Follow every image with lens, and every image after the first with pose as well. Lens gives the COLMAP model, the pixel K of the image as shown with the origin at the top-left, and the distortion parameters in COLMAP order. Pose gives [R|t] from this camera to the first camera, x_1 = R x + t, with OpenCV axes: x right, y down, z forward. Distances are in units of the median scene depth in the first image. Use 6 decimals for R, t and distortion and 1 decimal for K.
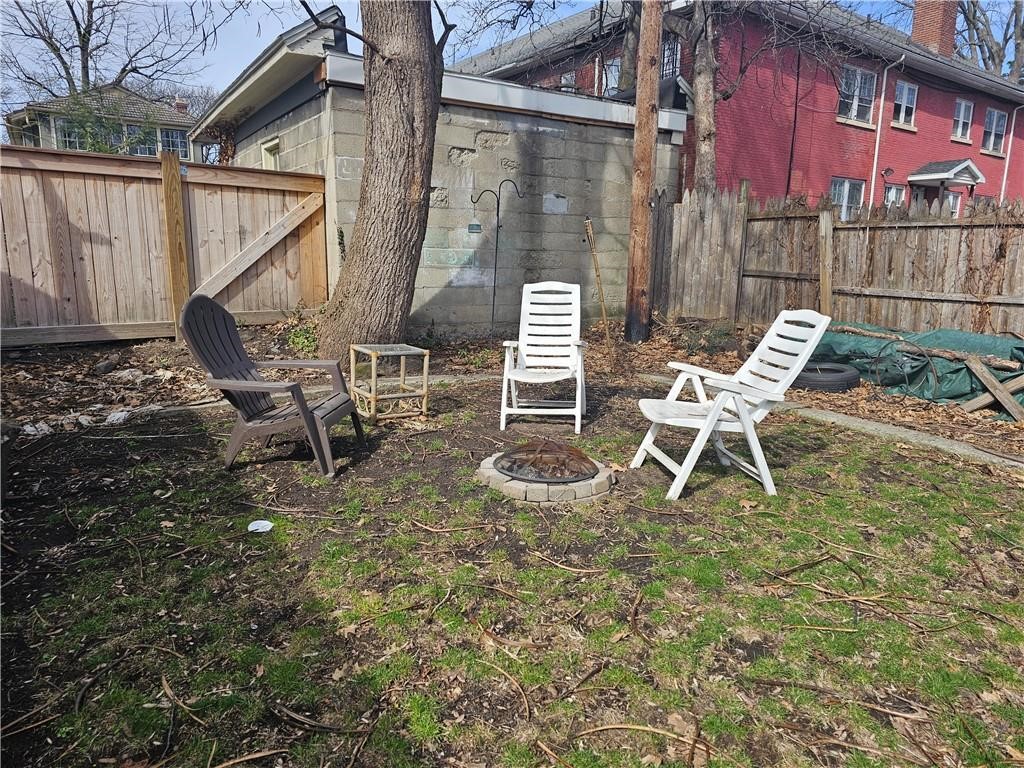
lens RADIAL K [[678.6, 0, 511.5], [0, 678.6, 381.1], [0, 0, 1]] dist [0.028614, 0.000470]
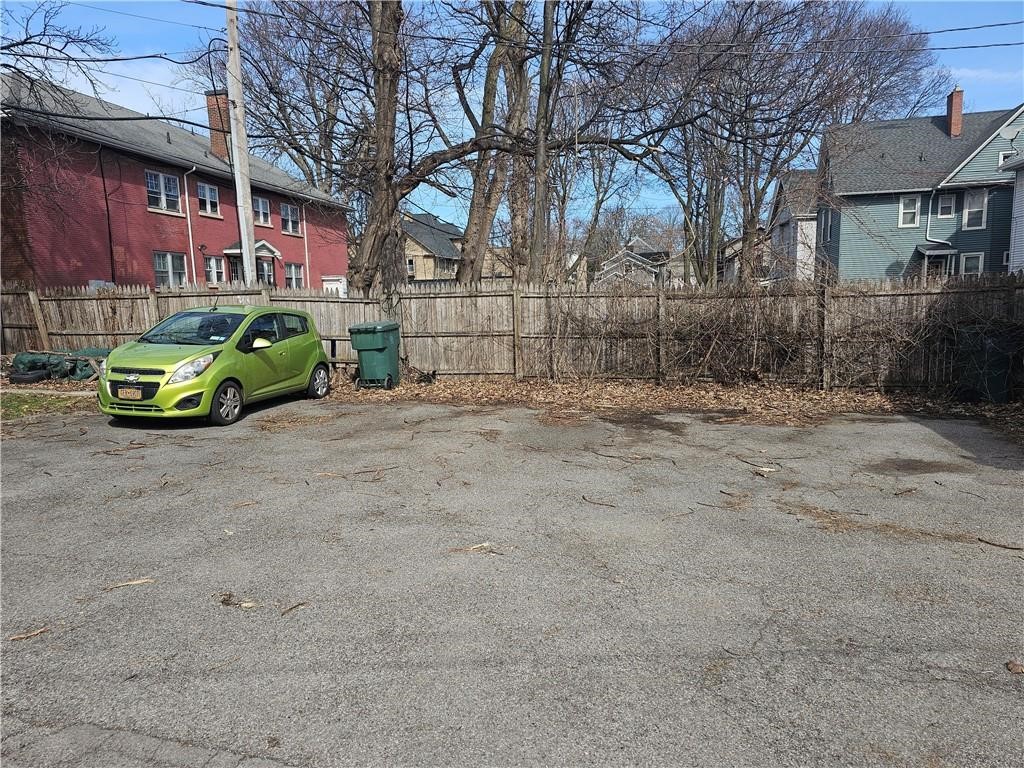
lens RADIAL K [[678.6, 0, 511.6], [0, 678.6, 388.1], [0, 0, 1]] dist [0.028614, 0.000470]
pose [[0.727149, -0.121877, 0.675574, 0.039505], [0.162947, 0.986631, 0.002606, 0.072996], [-0.666860, 0.108188, 0.737288, -0.405165]]
